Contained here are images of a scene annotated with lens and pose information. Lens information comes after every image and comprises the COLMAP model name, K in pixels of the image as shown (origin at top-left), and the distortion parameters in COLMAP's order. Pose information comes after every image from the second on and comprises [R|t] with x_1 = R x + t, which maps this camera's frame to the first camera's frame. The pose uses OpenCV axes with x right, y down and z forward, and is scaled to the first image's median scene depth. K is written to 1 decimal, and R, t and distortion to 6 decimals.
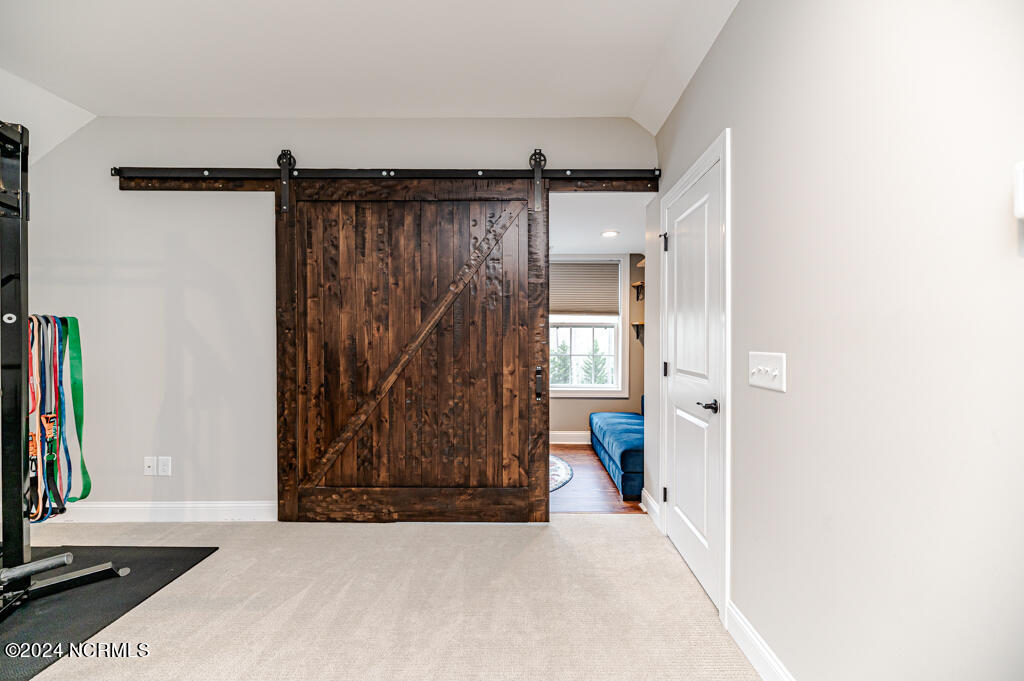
lens RADIAL K [[414.1, 0, 512.3], [0, 414.1, 338.4], [0, 0, 1]] dist [-0.000268, -0.000218]
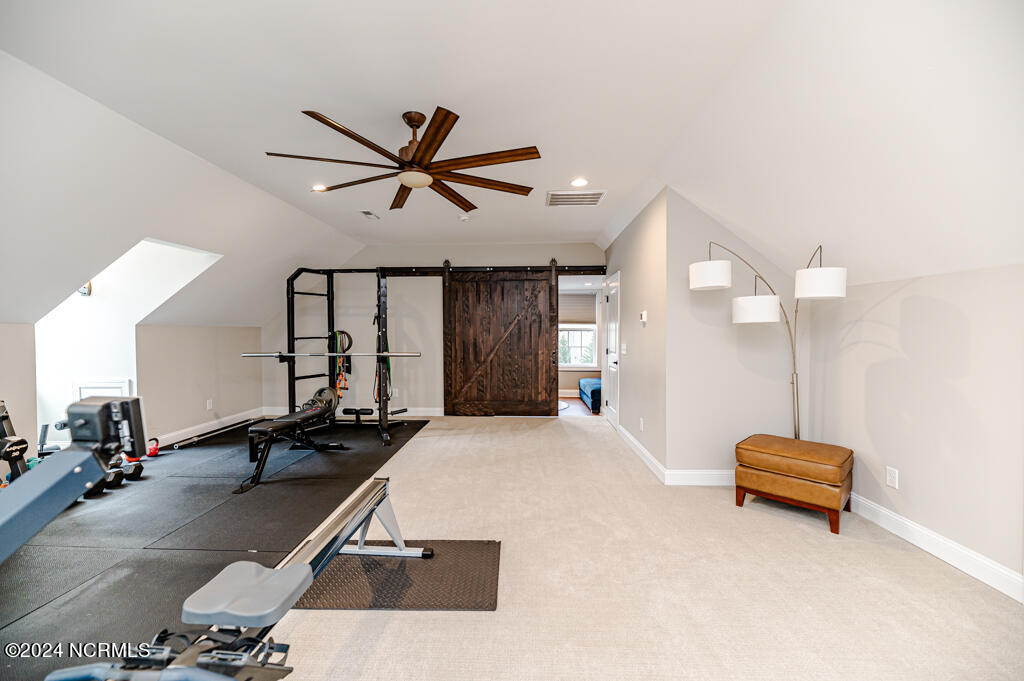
lens RADIAL K [[414.1, 0, 512.3], [0, 414.1, 338.4], [0, 0, 1]] dist [-0.000268, -0.000218]
pose [[0.999869, -0.000035, -0.016198, -0.134255], [0.000235, 0.999924, 0.012355, -0.032514], [0.016196, -0.012357, 0.999792, -1.360067]]
